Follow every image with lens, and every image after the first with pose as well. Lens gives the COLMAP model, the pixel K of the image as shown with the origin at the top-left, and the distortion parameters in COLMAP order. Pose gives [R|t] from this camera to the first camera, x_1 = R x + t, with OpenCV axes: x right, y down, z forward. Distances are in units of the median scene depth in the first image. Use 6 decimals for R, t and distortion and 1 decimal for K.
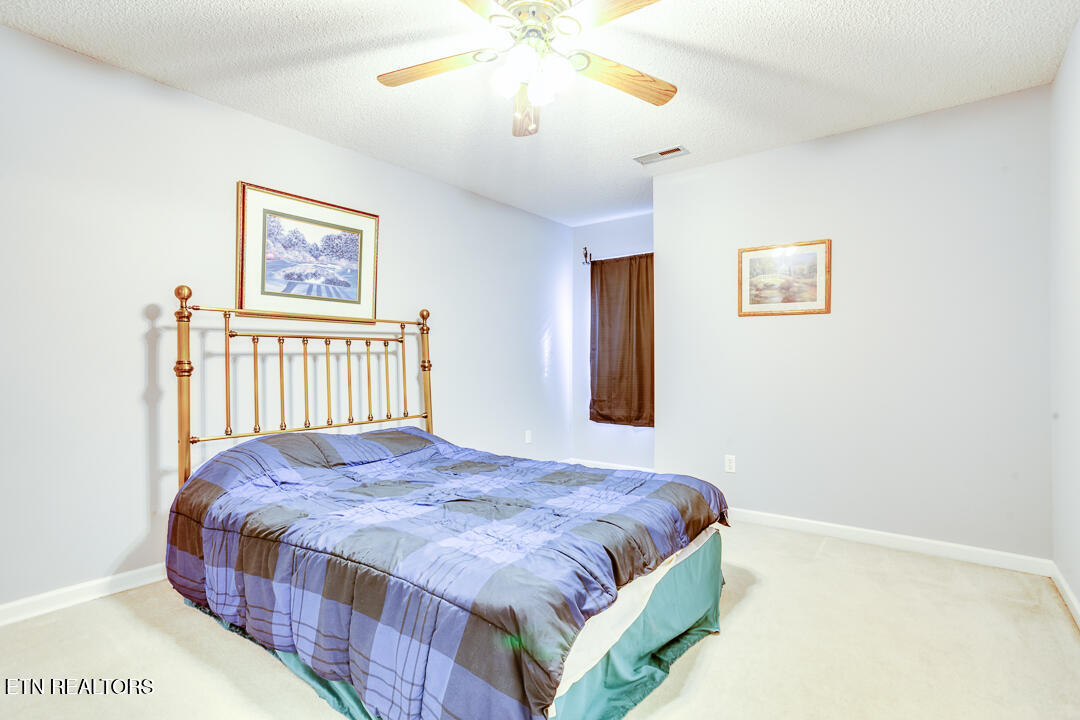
lens RADIAL K [[518.5, 0, 543.9], [0, 518.5, 360.9], [0, 0, 1]] dist [-0.037765, 0.004981]
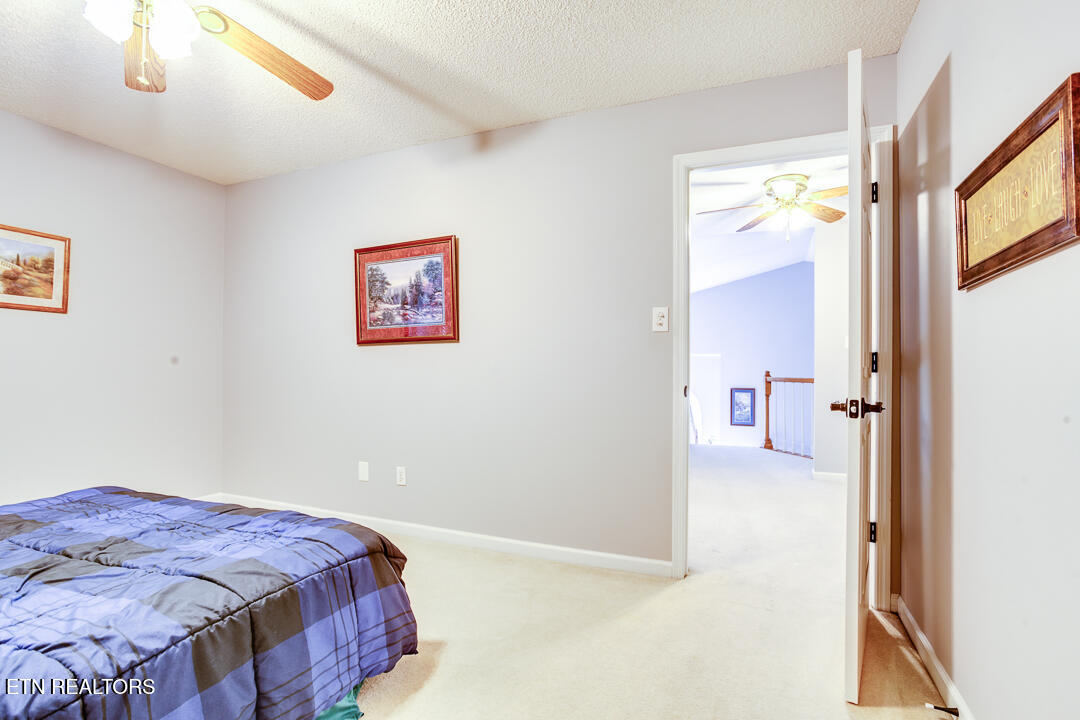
lens RADIAL K [[518.5, 0, 542.8], [0, 518.5, 364.7], [0, 0, 1]] dist [-0.037765, 0.004981]
pose [[-0.246851, 0.006944, 0.969029, -0.594076], [-0.004194, 0.999957, -0.008234, 0.008717], [-0.969044, -0.006096, -0.246811, 0.353602]]
